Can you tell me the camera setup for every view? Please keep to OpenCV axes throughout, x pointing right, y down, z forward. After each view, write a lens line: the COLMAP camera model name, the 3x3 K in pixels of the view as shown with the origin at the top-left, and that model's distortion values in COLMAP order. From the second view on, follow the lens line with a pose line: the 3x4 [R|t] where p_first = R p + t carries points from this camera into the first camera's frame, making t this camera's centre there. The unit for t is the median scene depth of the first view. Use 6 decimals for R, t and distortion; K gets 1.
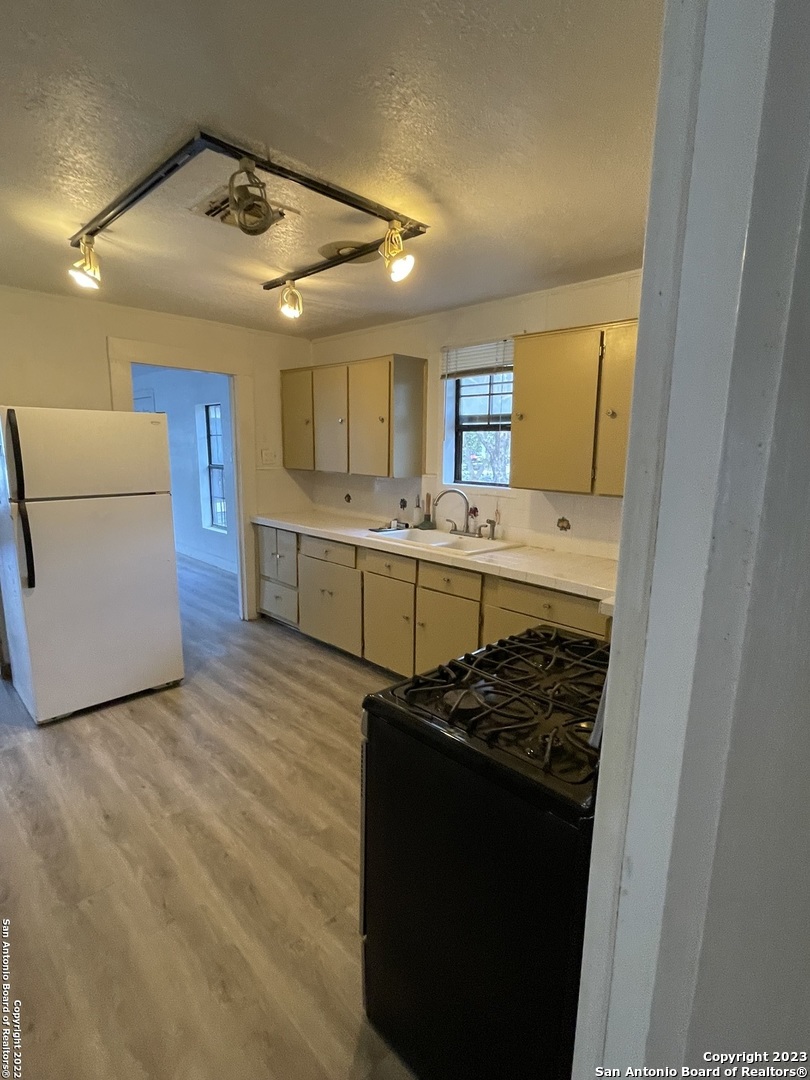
lens RADIAL K [[531.2, 0, 407.2], [0, 531.2, 541.3], [0, 0, 1]] dist [-0.000475, -0.000597]
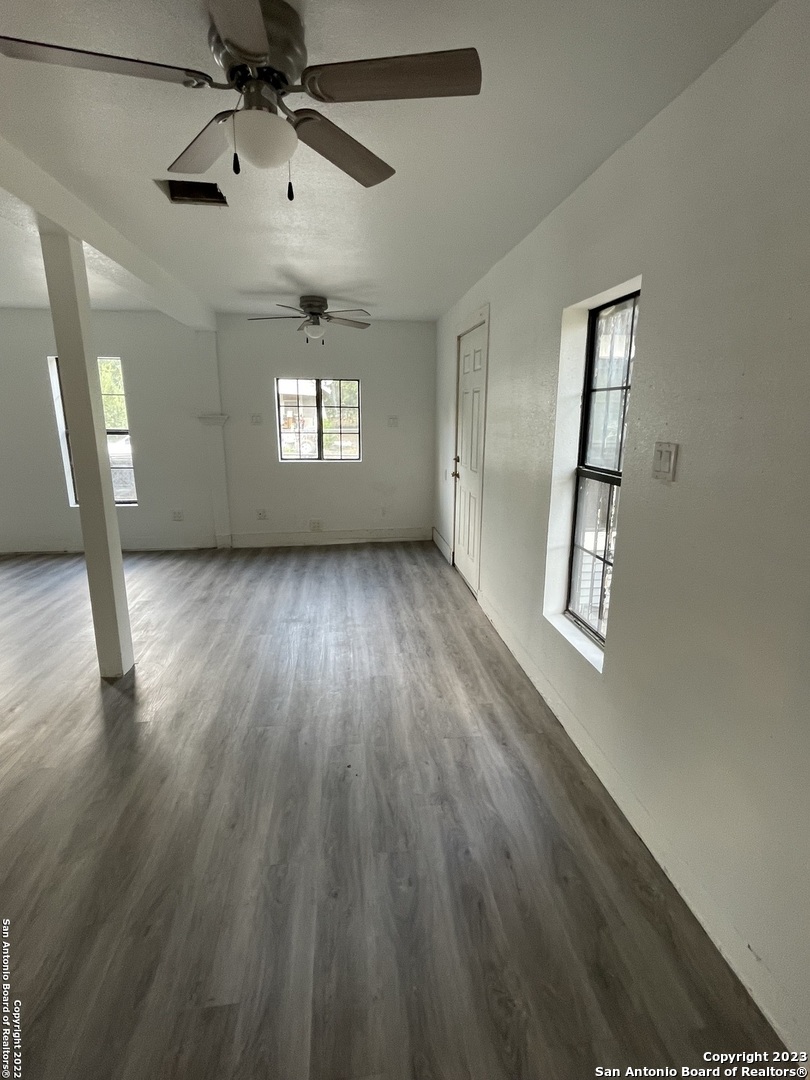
lens RADIAL K [[531.2, 0, 407.2], [0, 531.2, 541.3], [0, 0, 1]] dist [-0.000475, -0.000597]
pose [[0.786695, 0.140813, -0.601068, -0.227279], [-0.107001, 0.990004, 0.091884, -0.112480], [0.607998, -0.007970, 0.793899, 0.605770]]
